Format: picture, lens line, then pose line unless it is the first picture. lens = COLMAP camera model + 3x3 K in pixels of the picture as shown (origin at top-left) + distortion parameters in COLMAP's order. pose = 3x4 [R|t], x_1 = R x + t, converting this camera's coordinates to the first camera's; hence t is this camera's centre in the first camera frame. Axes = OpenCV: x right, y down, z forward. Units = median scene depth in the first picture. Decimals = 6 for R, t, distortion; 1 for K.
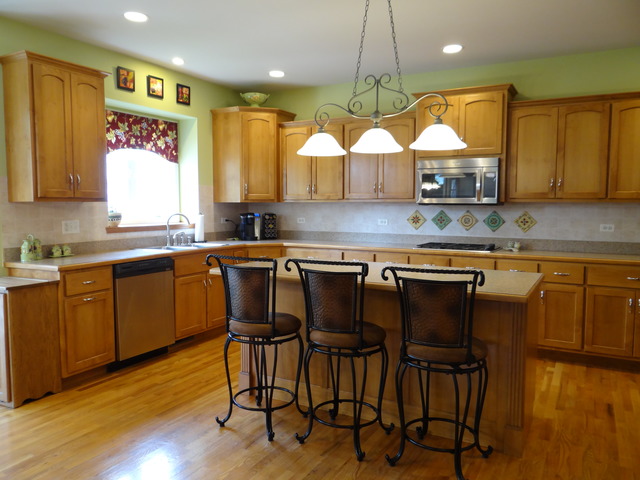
lens RADIAL K [[505.5, 0, 318.9], [0, 505.5, 239.7], [0, 0, 1]] dist [0.038375, 0.008989]
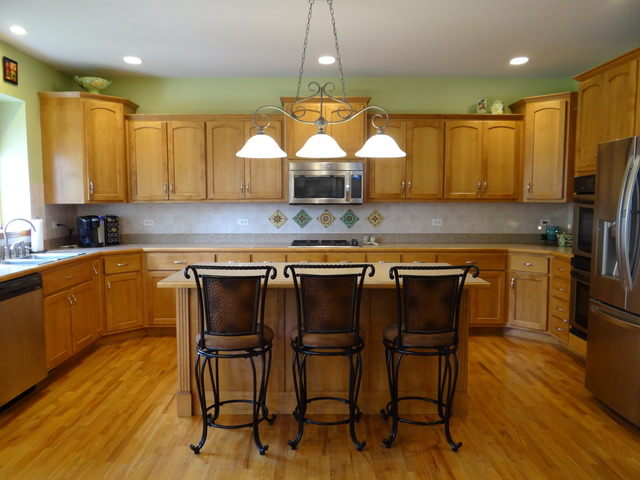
lens RADIAL K [[505.5, 0, 315.9], [0, 505.5, 240.4], [0, 0, 1]] dist [0.038375, 0.008989]
pose [[0.884919, -0.044709, 0.463594, -0.264732], [0.040055, 0.999000, 0.019886, -0.015837], [-0.464019, 0.000972, 0.885825, 0.058325]]
